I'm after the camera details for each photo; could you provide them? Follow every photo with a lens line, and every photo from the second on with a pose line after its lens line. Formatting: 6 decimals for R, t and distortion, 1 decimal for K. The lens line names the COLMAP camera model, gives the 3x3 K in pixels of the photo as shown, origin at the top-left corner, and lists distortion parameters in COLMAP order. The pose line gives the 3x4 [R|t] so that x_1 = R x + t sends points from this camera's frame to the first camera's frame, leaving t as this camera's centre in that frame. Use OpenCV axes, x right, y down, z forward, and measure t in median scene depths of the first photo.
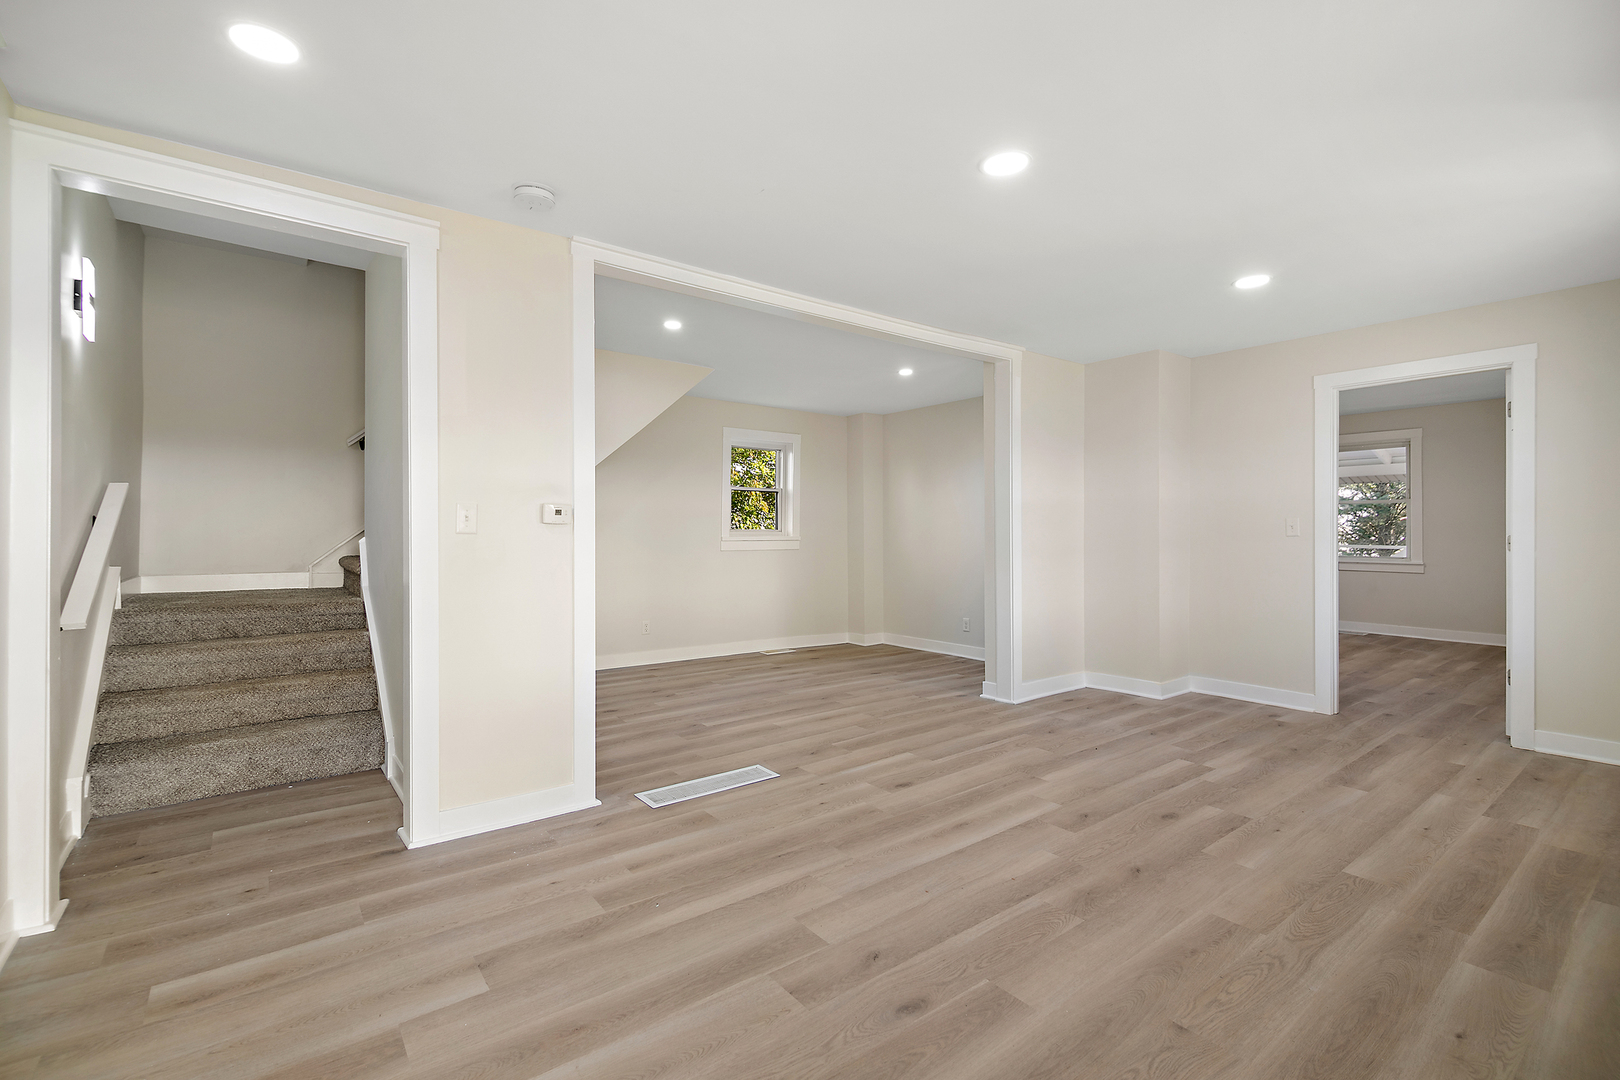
lens RADIAL K [[708.2, 0, 801.8], [0, 708.2, 535.2], [0, 0, 1]] dist [0.000400, 0.001864]
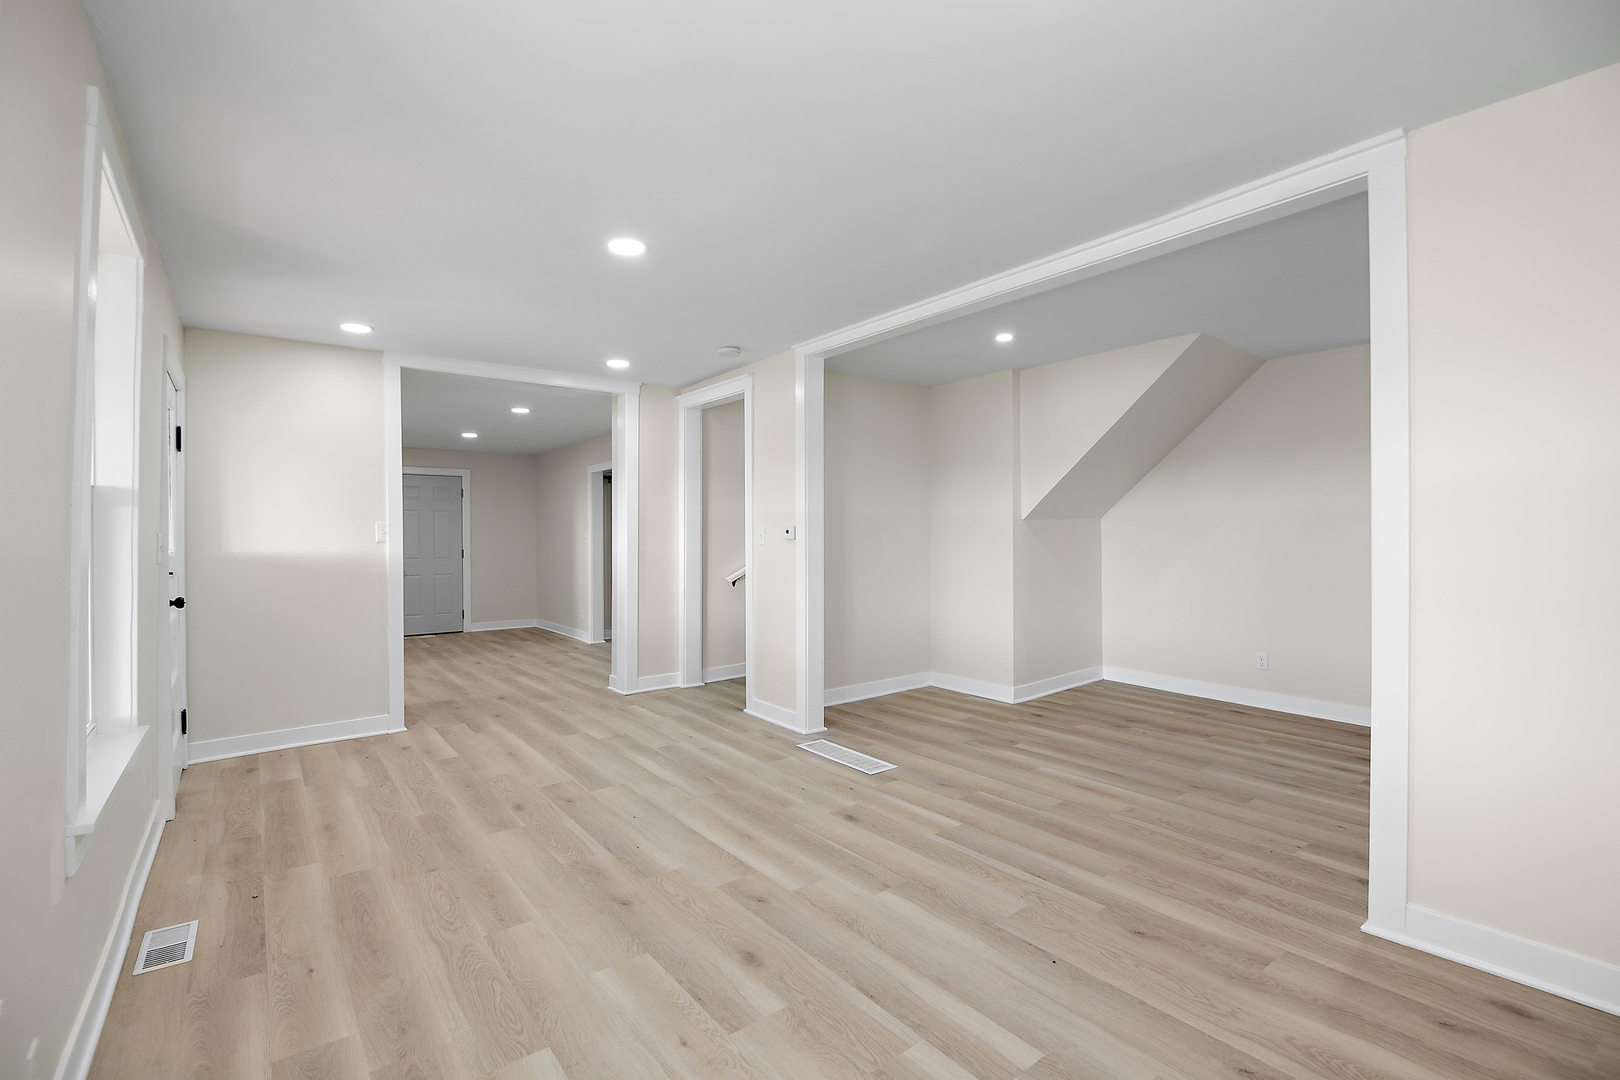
lens RADIAL K [[708.2, 0, 805.8], [0, 708.2, 537.6], [0, 0, 1]] dist [0.000400, 0.001864]
pose [[0.025915, 0.011292, -0.999600, 1.265666], [0.001752, 0.999934, 0.011341, -0.039681], [0.999663, -0.002045, 0.025894, 1.064860]]
